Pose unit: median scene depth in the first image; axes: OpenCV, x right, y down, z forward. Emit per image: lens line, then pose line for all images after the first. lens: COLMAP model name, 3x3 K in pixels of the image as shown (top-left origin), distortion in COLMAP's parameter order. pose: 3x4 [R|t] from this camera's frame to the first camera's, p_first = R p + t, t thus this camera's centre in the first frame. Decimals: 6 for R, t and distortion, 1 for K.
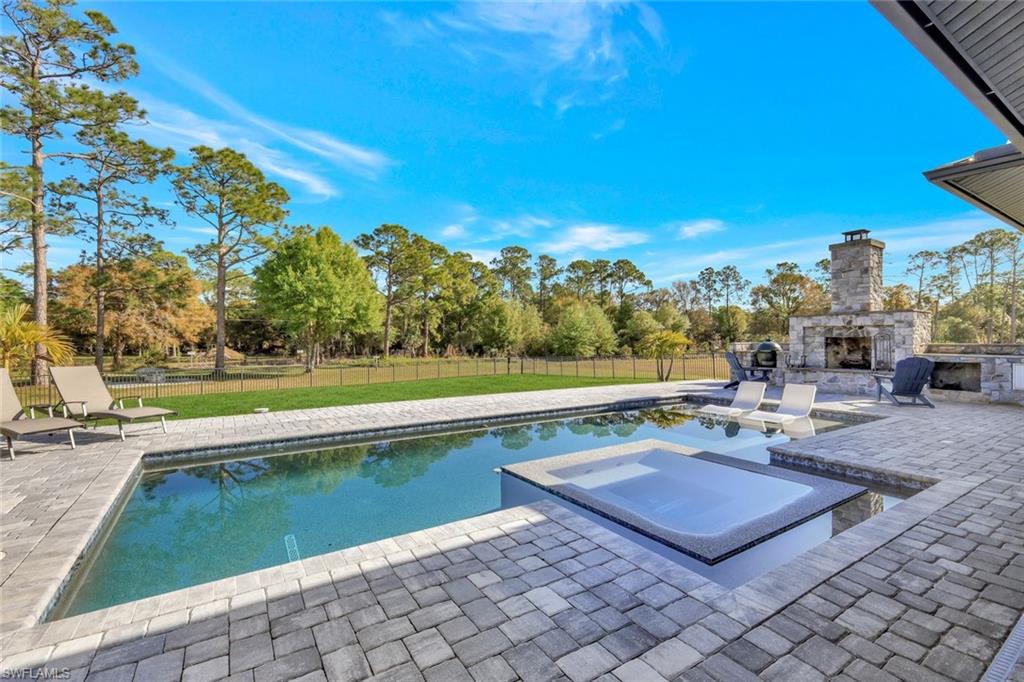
lens RADIAL K [[447.7, 0, 512.0], [0, 447.7, 341.0], [0, 0, 1]] dist [0.002562, 0.000172]
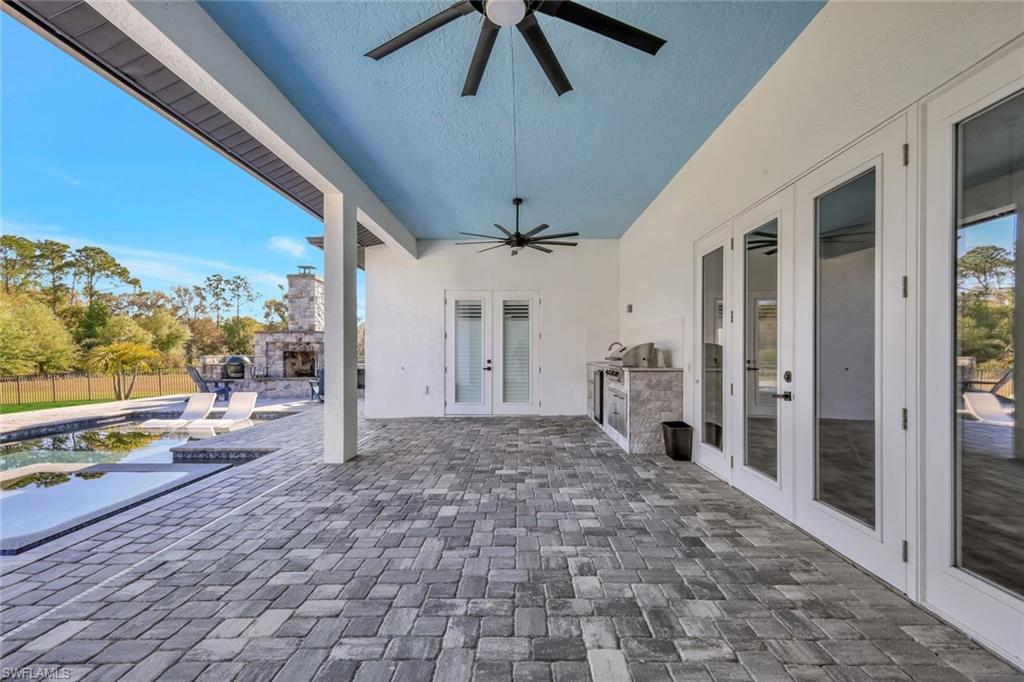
lens RADIAL K [[447.8, 0, 512.1], [0, 447.8, 352.8], [0, 0, 1]] dist [0.001912, 0.000233]
pose [[0.553391, 0.002460, 0.832918, 0.009652], [-0.001182, 0.999997, -0.002168, -0.000524], [-0.832921, 0.000215, 0.553392, -0.034478]]
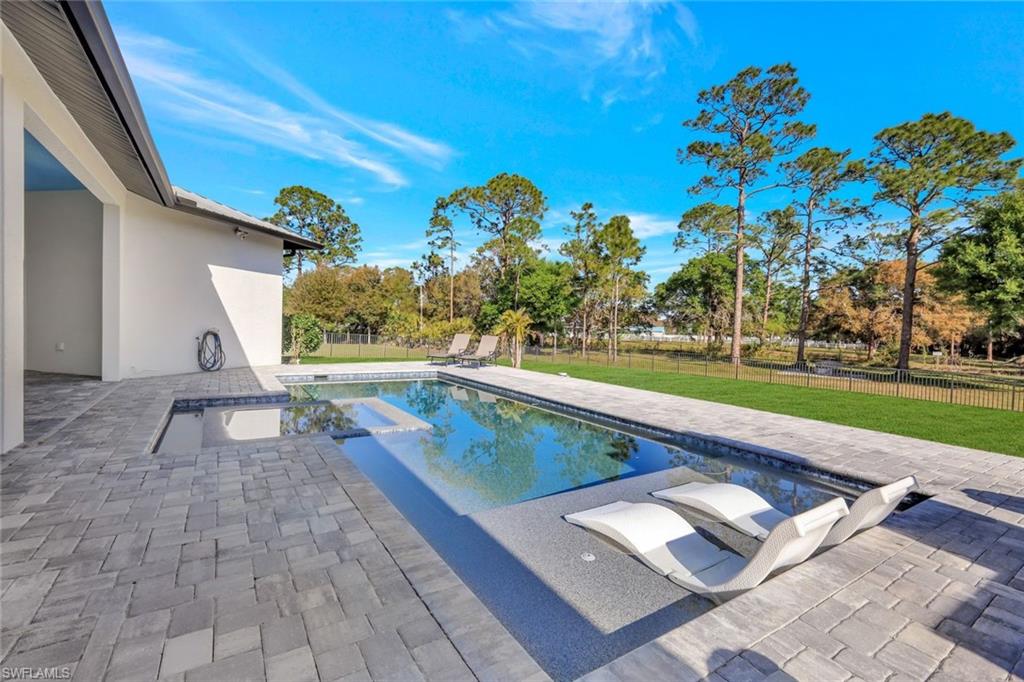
lens RADIAL K [[447.7, 0, 512.0], [0, 447.7, 341.0], [0, 0, 1]] dist [0.002562, 0.000172]
pose [[0.009644, 0.036117, -0.999301, 0.144882], [-0.035581, 0.998727, 0.035752, 0.000220], [0.999320, 0.035212, 0.010916, 0.133417]]
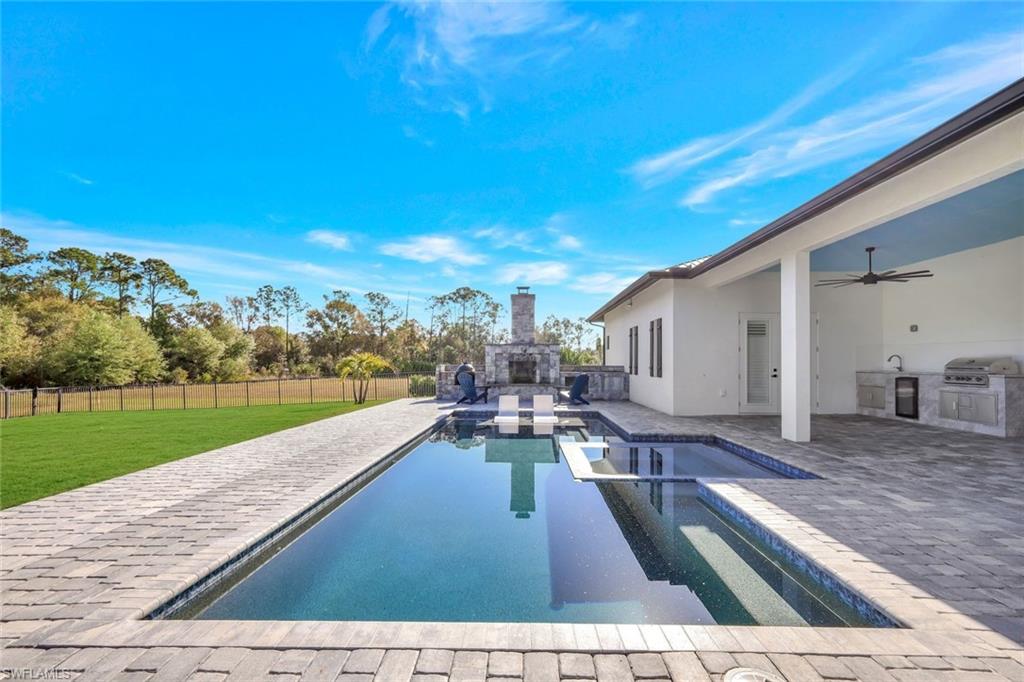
lens RADIAL K [[454.3, 0, 513.1], [0, 454.3, 359.4], [0, 0, 1]] dist [0.002842, 0.000426]
pose [[0.568172, 0.007068, 0.822879, -0.093192], [-0.001838, 0.999972, -0.007320, -0.000778], [-0.822908, 0.002646, 0.568169, 0.042507]]
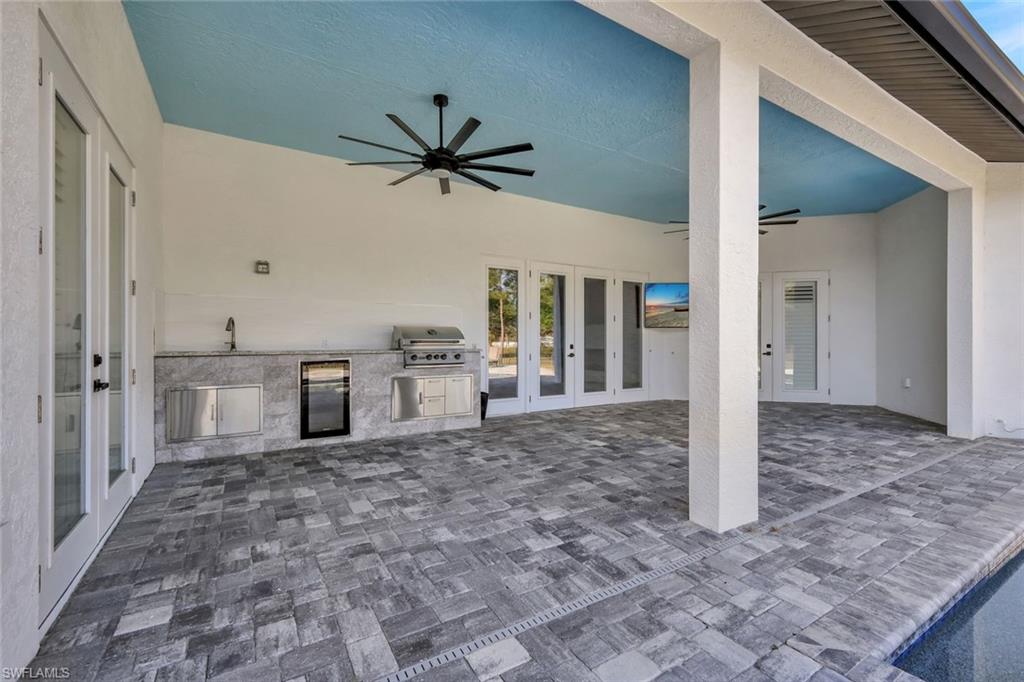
lens RADIAL K [[447.7, 0, 512.0], [0, 447.7, 341.0], [0, 0, 1]] dist [0.002562, 0.000172]
pose [[-0.999970, 0.002679, 0.007271, 0.097370], [0.002686, 0.999996, 0.000926, 0.000518], [-0.007269, 0.000946, -0.999973, 0.107412]]
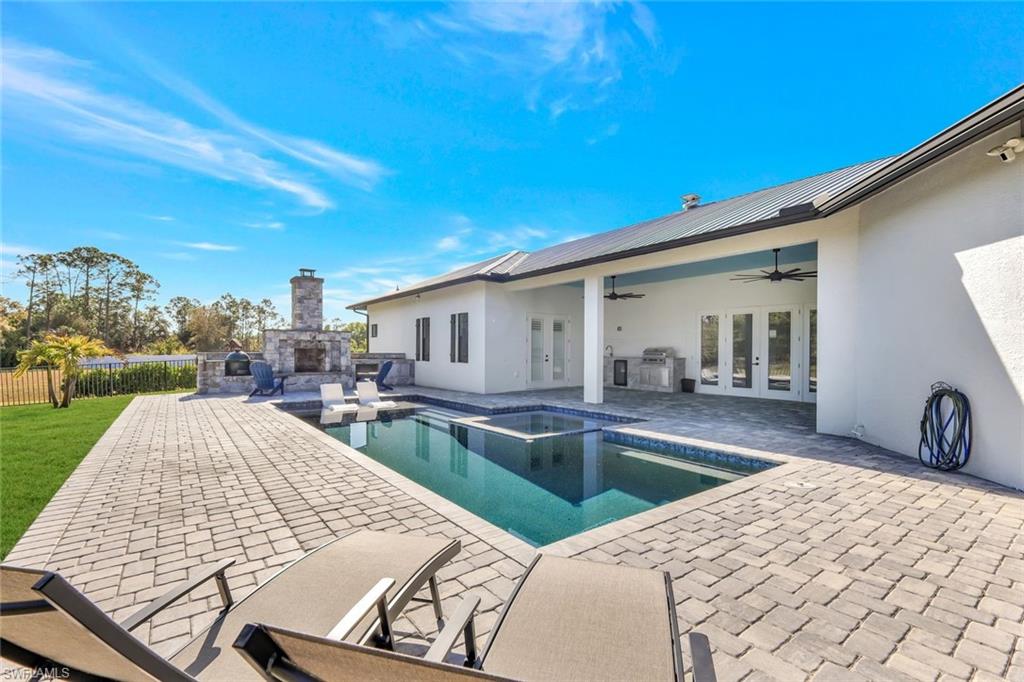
lens RADIAL K [[454.2, 0, 507.0], [0, 454.2, 350.9], [0, 0, 1]] dist [0.000893, 0.000009]
pose [[-0.063152, 0.001148, 0.998003, -0.131939], [-0.003701, 0.999992, -0.001384, -0.000304], [-0.997997, -0.003781, -0.063147, 0.102727]]
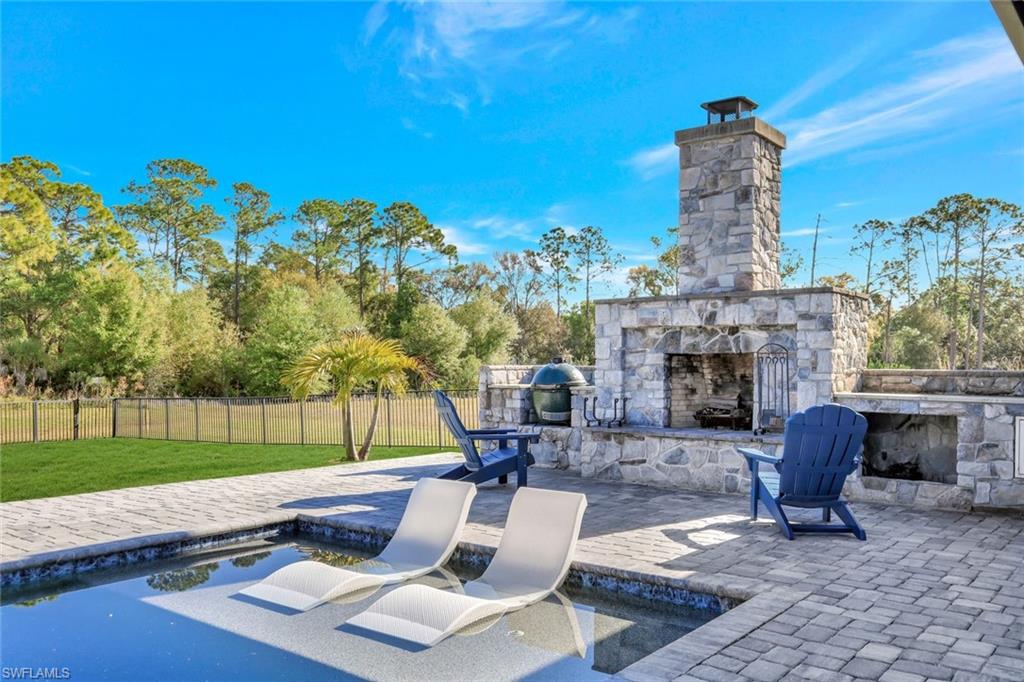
lens RADIAL K [[857.0, 0, 513.0], [0, 857.0, 374.6], [0, 0, 1]] dist [0.007464, 0.003449]
pose [[0.941196, 0.000357, 0.337860, 0.063613], [-0.005317, 0.999891, 0.013755, 0.000222], [-0.337818, -0.014743, 0.941096, 0.064261]]
